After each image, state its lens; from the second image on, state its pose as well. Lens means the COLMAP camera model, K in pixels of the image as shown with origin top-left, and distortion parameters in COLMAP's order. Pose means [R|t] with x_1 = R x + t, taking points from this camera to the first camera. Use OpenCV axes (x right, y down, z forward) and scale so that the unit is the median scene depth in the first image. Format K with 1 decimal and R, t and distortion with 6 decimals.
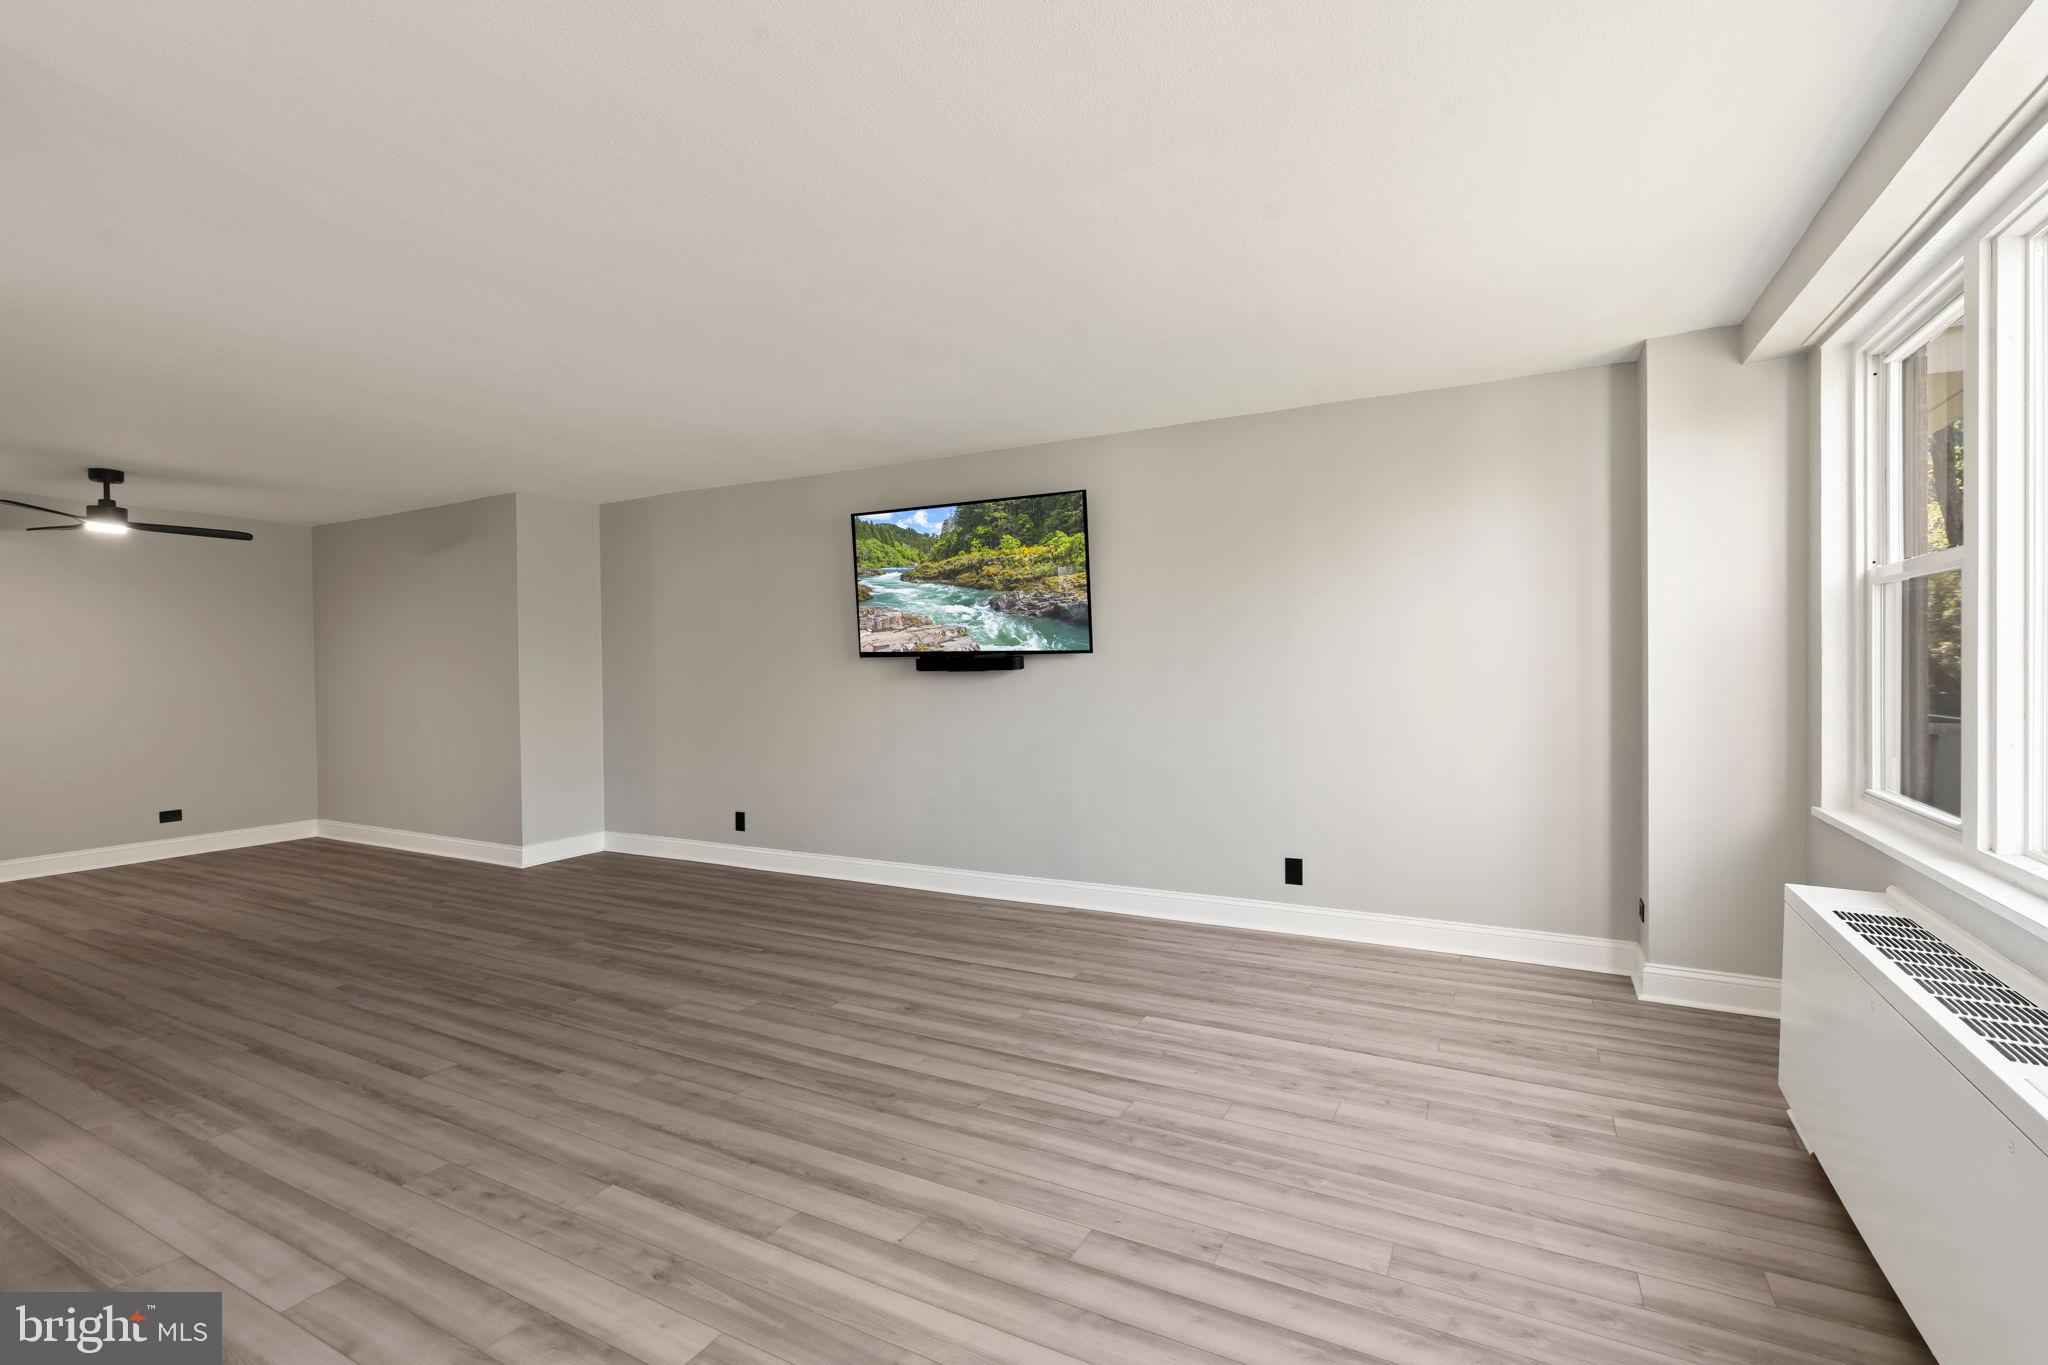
lens RADIAL K [[945.3, 0, 1019.2], [0, 945.3, 677.4], [0, 0, 1]] dist [-0.000814, 0.000213]
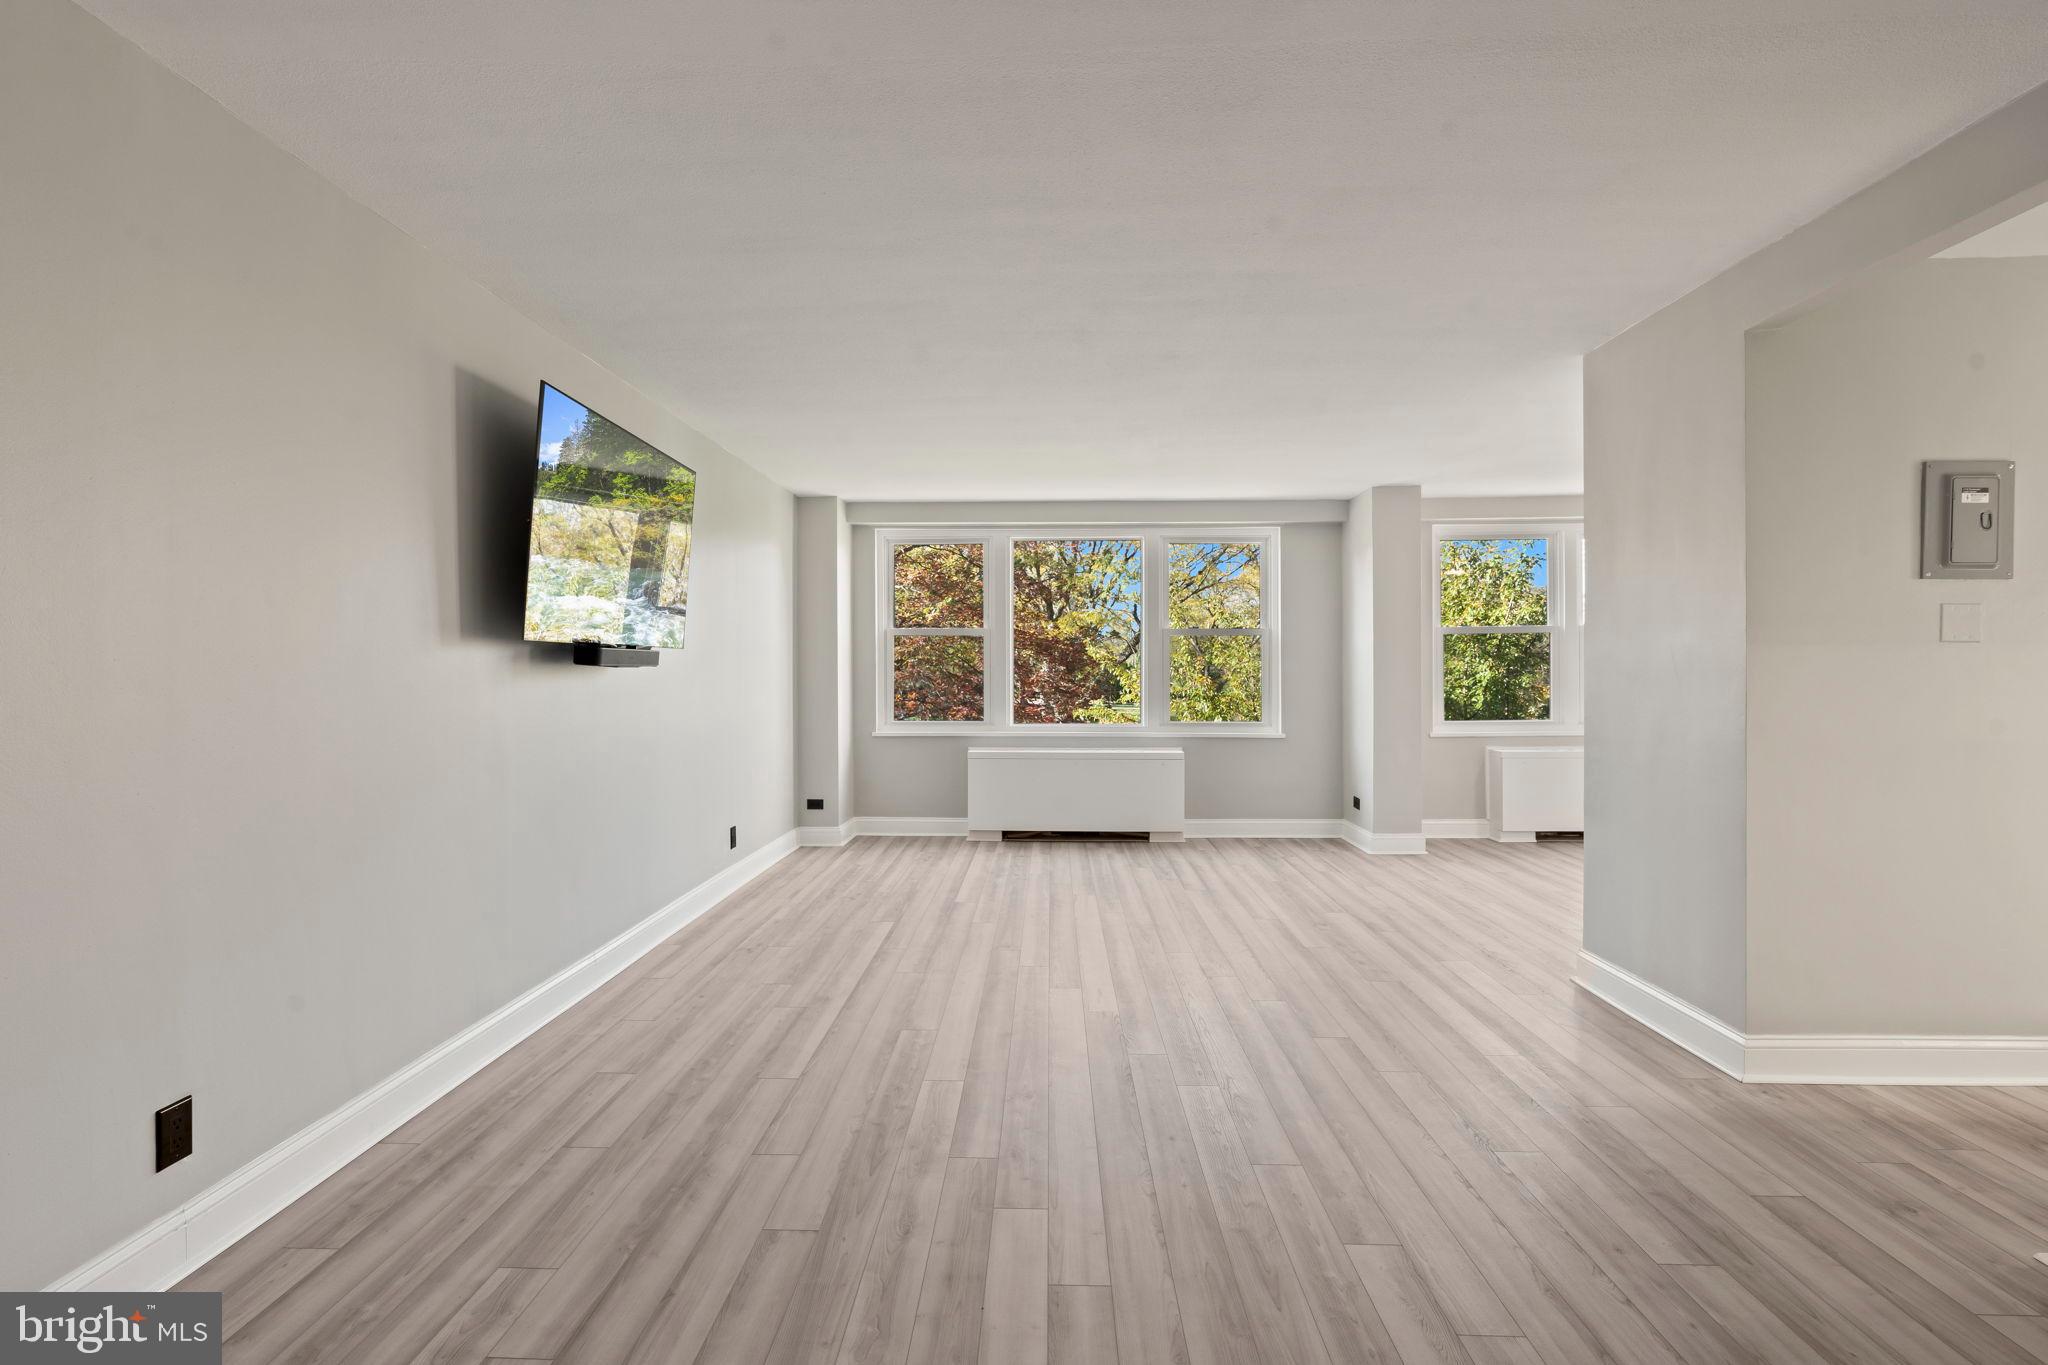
lens RADIAL K [[945.3, 0, 1025.3], [0, 945.3, 675.9], [0, 0, 1]] dist [-0.000814, 0.000213]
pose [[-0.444894, 0.009585, 0.895532, -0.973130], [0.017390, 0.999847, -0.002062, 0.008902], [-0.895414, 0.014656, -0.444992, 1.222302]]
